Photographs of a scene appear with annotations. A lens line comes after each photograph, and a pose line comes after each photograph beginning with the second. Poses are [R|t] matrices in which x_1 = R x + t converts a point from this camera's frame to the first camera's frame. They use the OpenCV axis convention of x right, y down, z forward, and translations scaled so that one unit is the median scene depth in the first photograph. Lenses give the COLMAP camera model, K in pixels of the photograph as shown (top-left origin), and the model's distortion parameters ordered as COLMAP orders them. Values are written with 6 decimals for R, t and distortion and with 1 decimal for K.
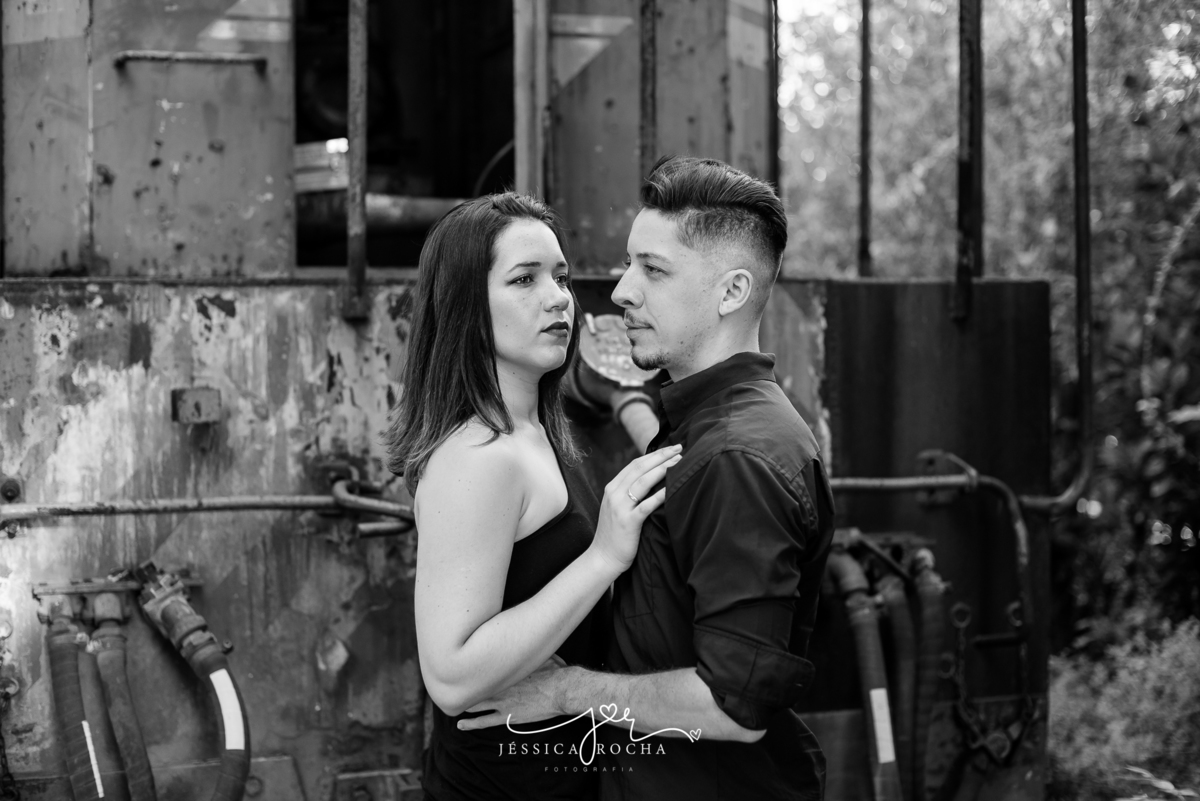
lens RADIAL K [[1770.2, 0, 600.0], [0, 1770.2, 400.5], [0, 0, 1]] dist [-0.106176, 0.036856]
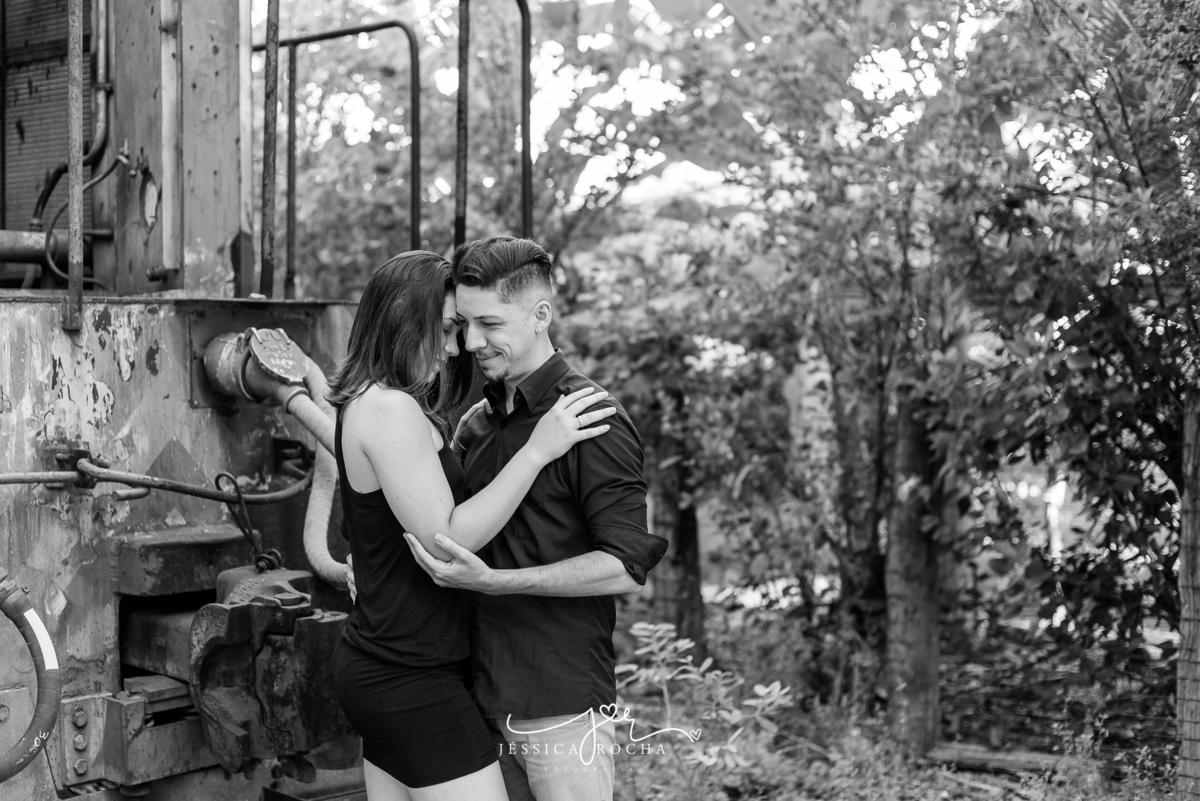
lens RADIAL K [[1928.0, 0, 528.5], [0, 1928.0, 395.9], [0, 0, 1]] dist [-0.142781, 0.128904]
pose [[0.862536, -0.008274, 0.505928, -0.543813], [0.018456, 0.999715, -0.015116, 0.026481], [-0.505658, 0.022375, 0.862444, -0.323576]]
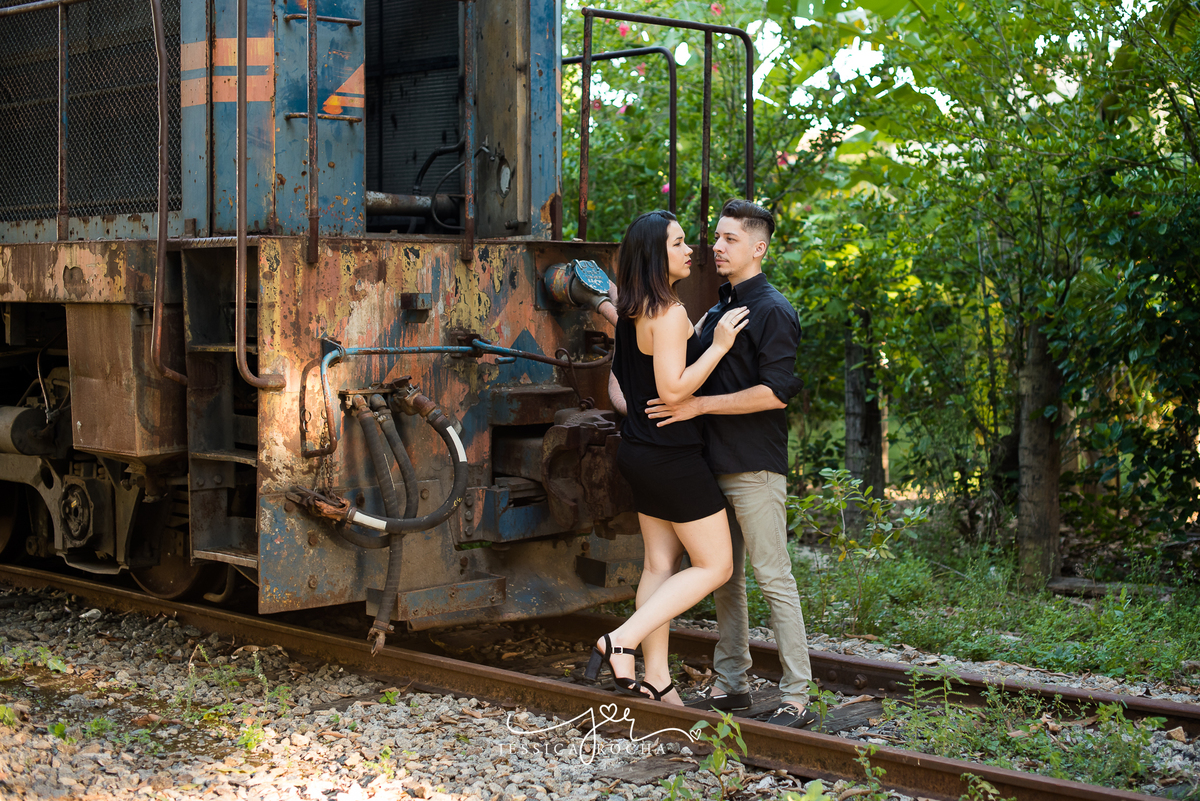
lens RADIAL K [[1928.0, 0, 528.5], [0, 1928.0, 395.9], [0, 0, 1]] dist [-0.142781, 0.128904]
pose [[0.915155, -0.014088, 0.402857, -0.961538], [0.008845, 0.999850, 0.014873, 0.076523], [-0.403006, -0.010048, 0.915142, -1.039402]]
